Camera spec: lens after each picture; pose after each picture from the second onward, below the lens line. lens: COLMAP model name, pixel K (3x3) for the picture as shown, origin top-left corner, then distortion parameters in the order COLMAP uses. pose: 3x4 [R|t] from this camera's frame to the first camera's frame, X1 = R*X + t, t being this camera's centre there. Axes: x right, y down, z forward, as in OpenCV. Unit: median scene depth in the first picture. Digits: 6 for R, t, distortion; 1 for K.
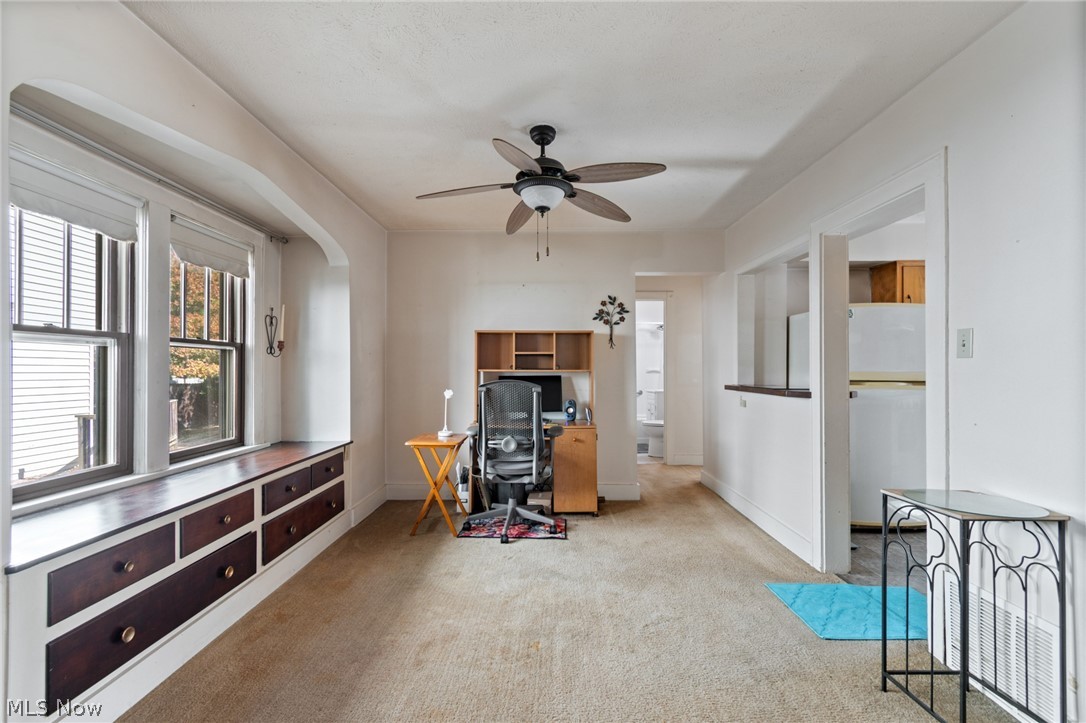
lens RADIAL K [[485.9, 0, 541.8], [0, 485.9, 368.4], [0, 0, 1]] dist [0.001055, -0.000053]
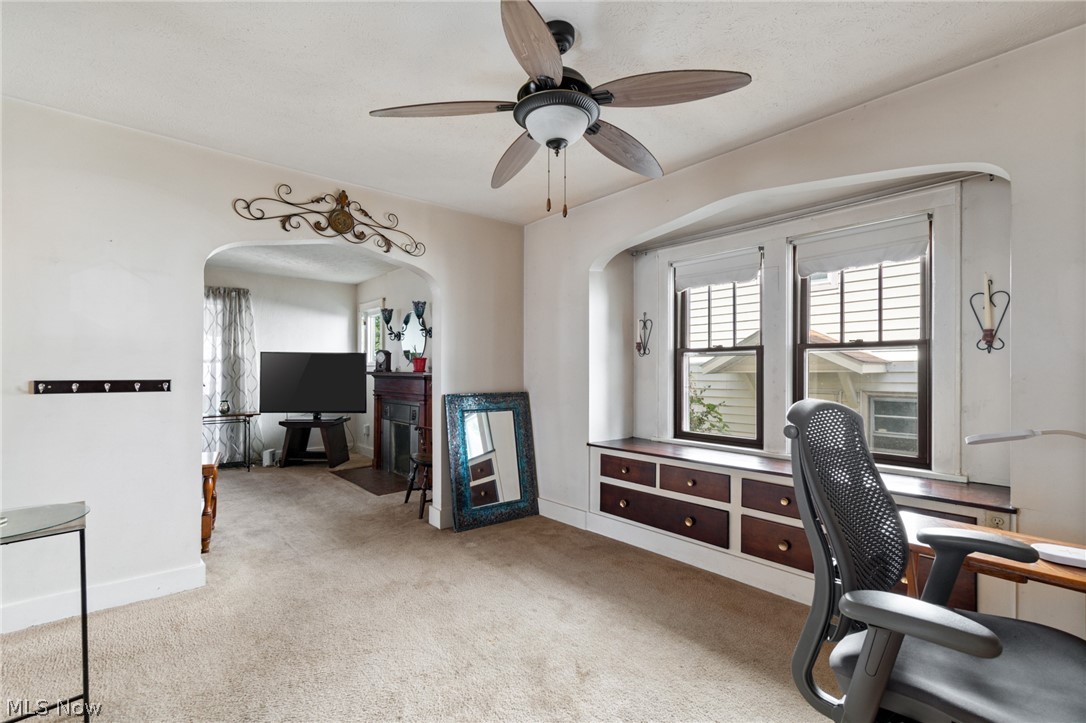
lens RADIAL K [[485.9, 0, 541.8], [0, 485.9, 368.4], [0, 0, 1]] dist [0.001055, -0.000053]
pose [[-0.748920, -0.003877, -0.662649, 0.479544], [-0.000641, 0.999987, -0.005125, 0.000340], [0.662660, -0.003413, -0.748913, 1.502501]]
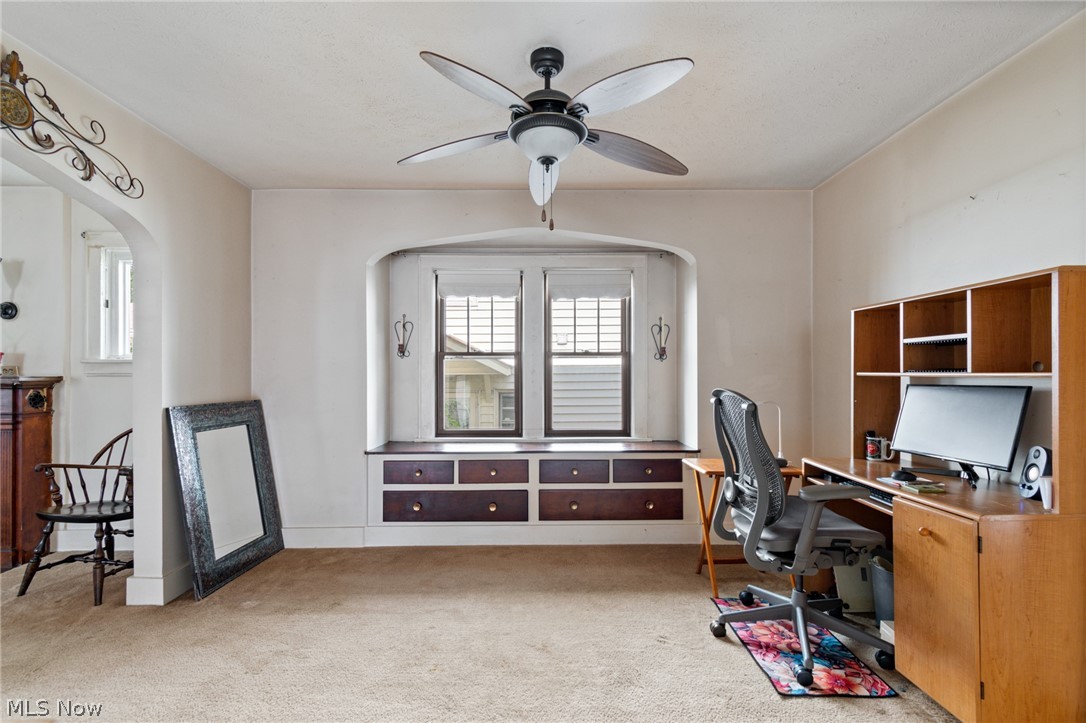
lens RADIAL K [[485.9, 0, 541.7], [0, 485.9, 371.2], [0, 0, 1]] dist [-0.000001, -0.000370]
pose [[0.021590, -0.007130, -0.999741, 0.753604], [0.003367, 0.999969, -0.007059, 0.006060], [0.999761, -0.003214, 0.021613, 0.967753]]
